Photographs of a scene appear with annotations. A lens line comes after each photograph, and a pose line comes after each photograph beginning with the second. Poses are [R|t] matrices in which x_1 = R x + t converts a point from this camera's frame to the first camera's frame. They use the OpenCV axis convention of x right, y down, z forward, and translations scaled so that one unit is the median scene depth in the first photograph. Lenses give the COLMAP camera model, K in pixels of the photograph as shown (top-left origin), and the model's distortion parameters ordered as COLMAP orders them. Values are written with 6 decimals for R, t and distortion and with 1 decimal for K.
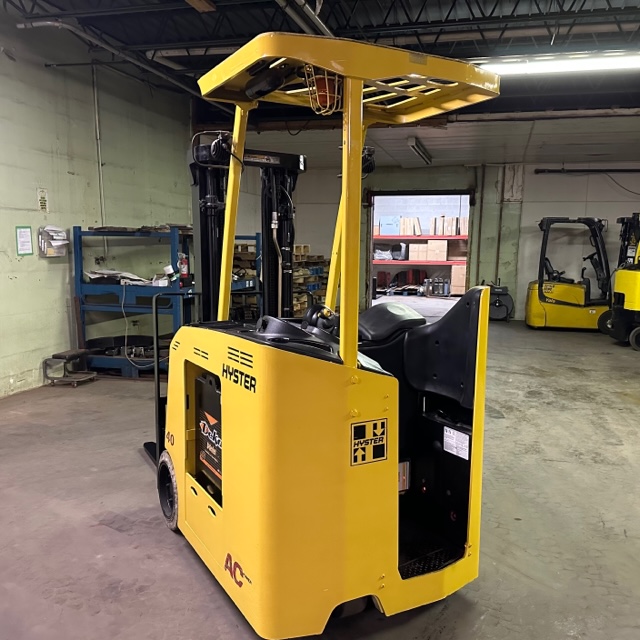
lens RADIAL K [[639.8, 0, 322.8], [0, 639.8, 320.5], [0, 0, 1]] dist [-0.028648, 0.000000]
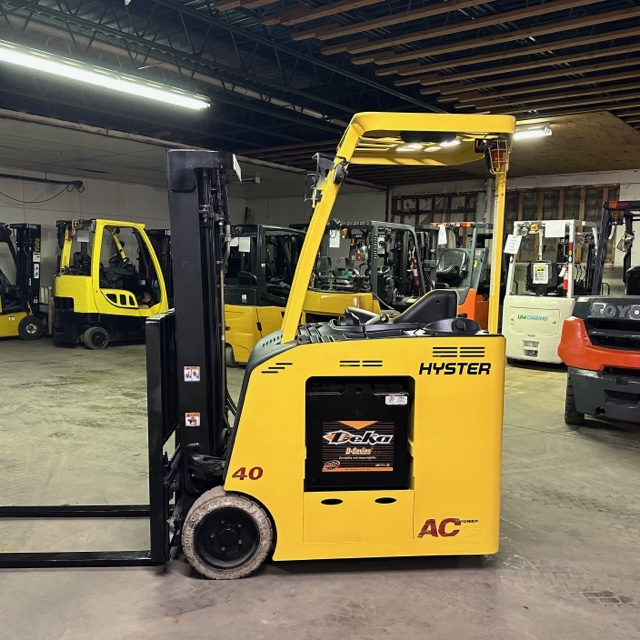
lens RADIAL K [[639.8, 0, 322.9], [0, 639.8, 321.1], [0, 0, 1]] dist [-0.028648, 0.000000]
pose [[0.427067, -0.092604, 0.899465, -1.147999], [0.096661, 0.993717, 0.056413, -0.084969], [-0.899039, 0.062851, 0.433335, 0.567408]]
